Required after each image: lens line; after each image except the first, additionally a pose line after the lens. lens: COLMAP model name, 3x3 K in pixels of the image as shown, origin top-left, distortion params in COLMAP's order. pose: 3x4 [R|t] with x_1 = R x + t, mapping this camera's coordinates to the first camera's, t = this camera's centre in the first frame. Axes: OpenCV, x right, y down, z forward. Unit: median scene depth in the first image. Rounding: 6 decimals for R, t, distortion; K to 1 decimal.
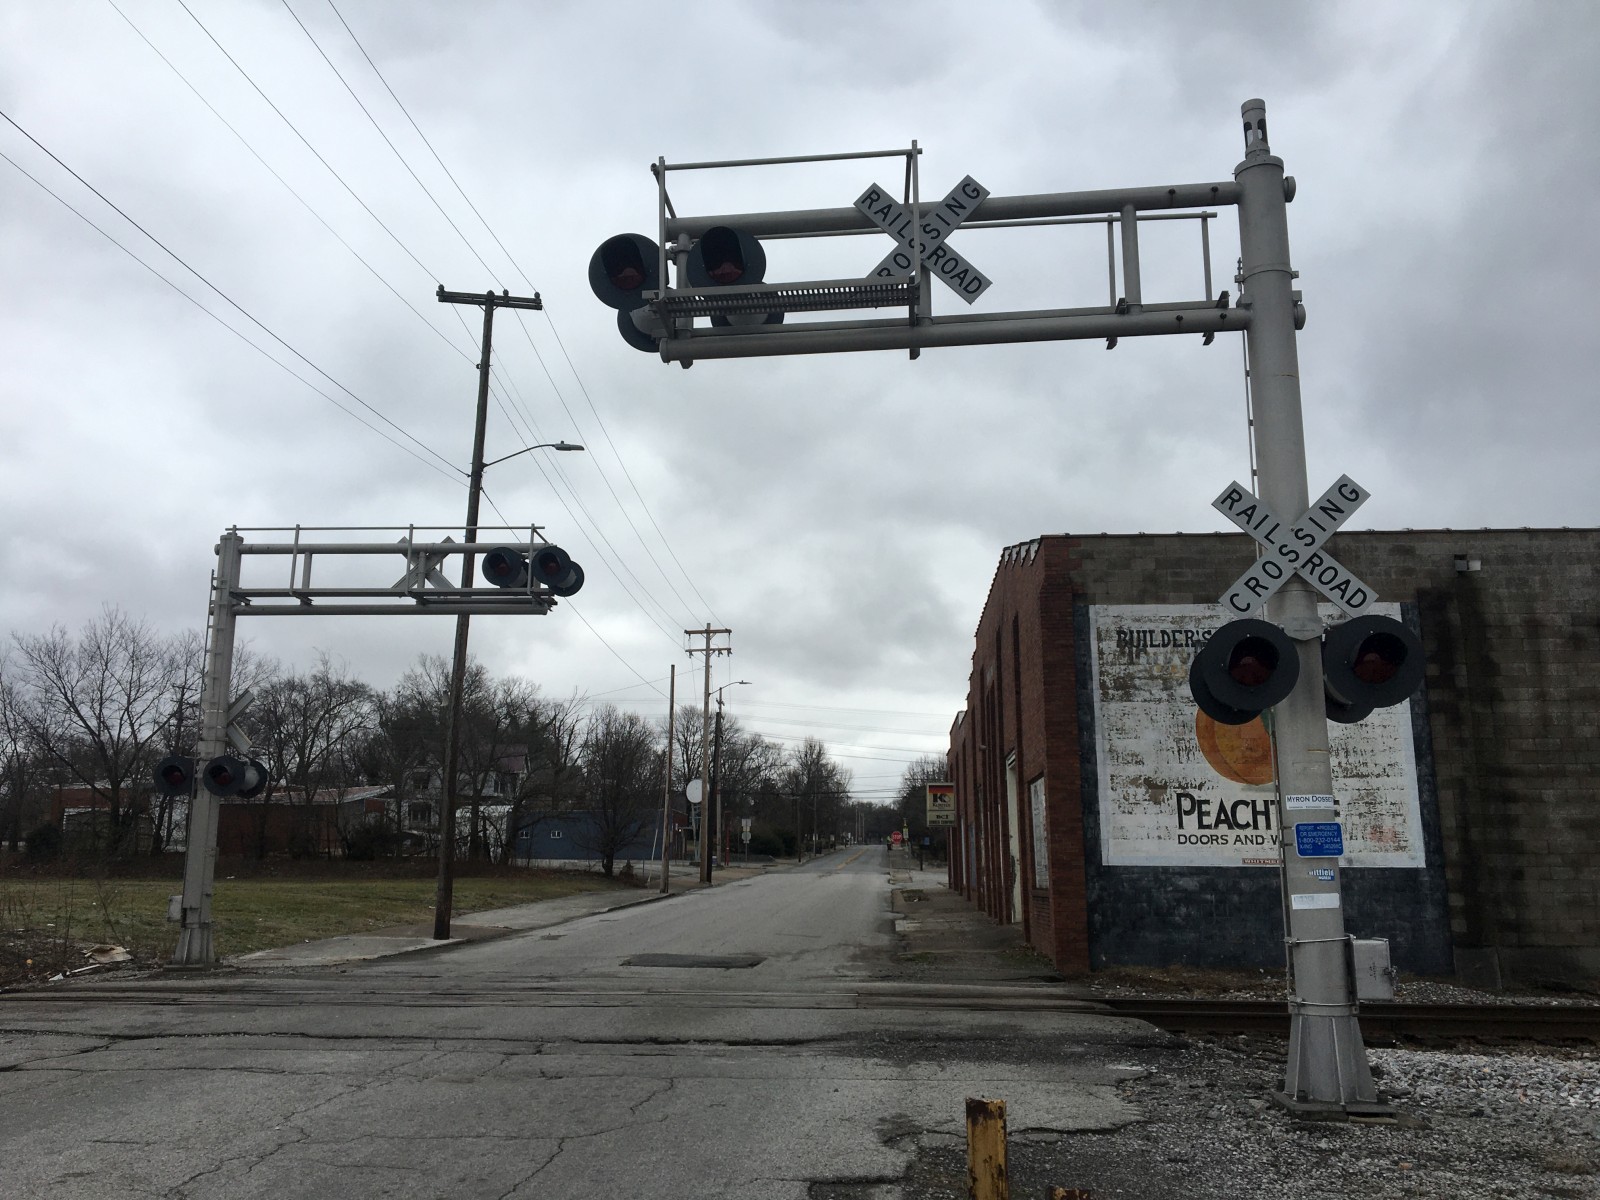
lens RADIAL K [[1358.8, 0, 772.9], [0, 1358.8, 604.3], [0, 0, 1]] dist [0.081472, -0.115067]
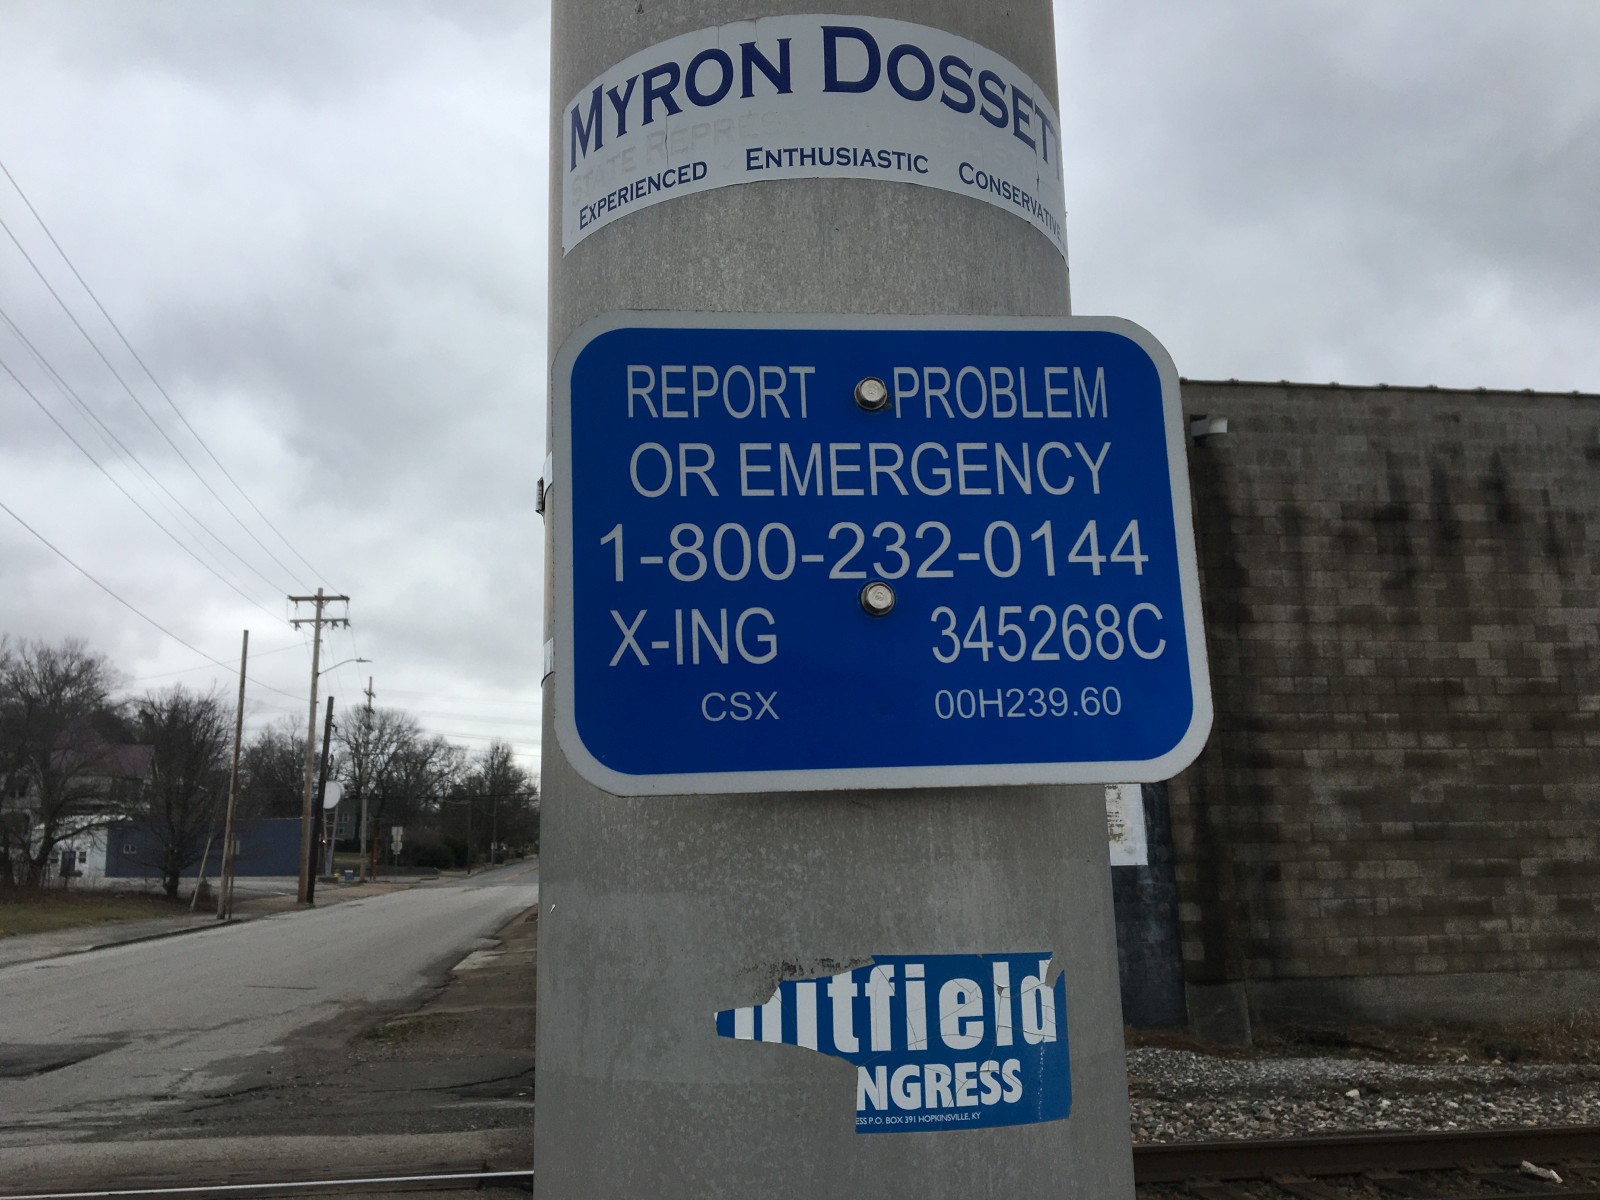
lens RADIAL K [[1358.8, 0, 772.9], [0, 1358.8, 604.3], [0, 0, 1]] dist [0.081472, -0.115067]
pose [[0.978919, 0.019403, 0.203324, 0.156209], [-0.018394, 0.999807, -0.006850, 0.071726], [-0.203418, 0.002966, 0.979088, 0.381725]]
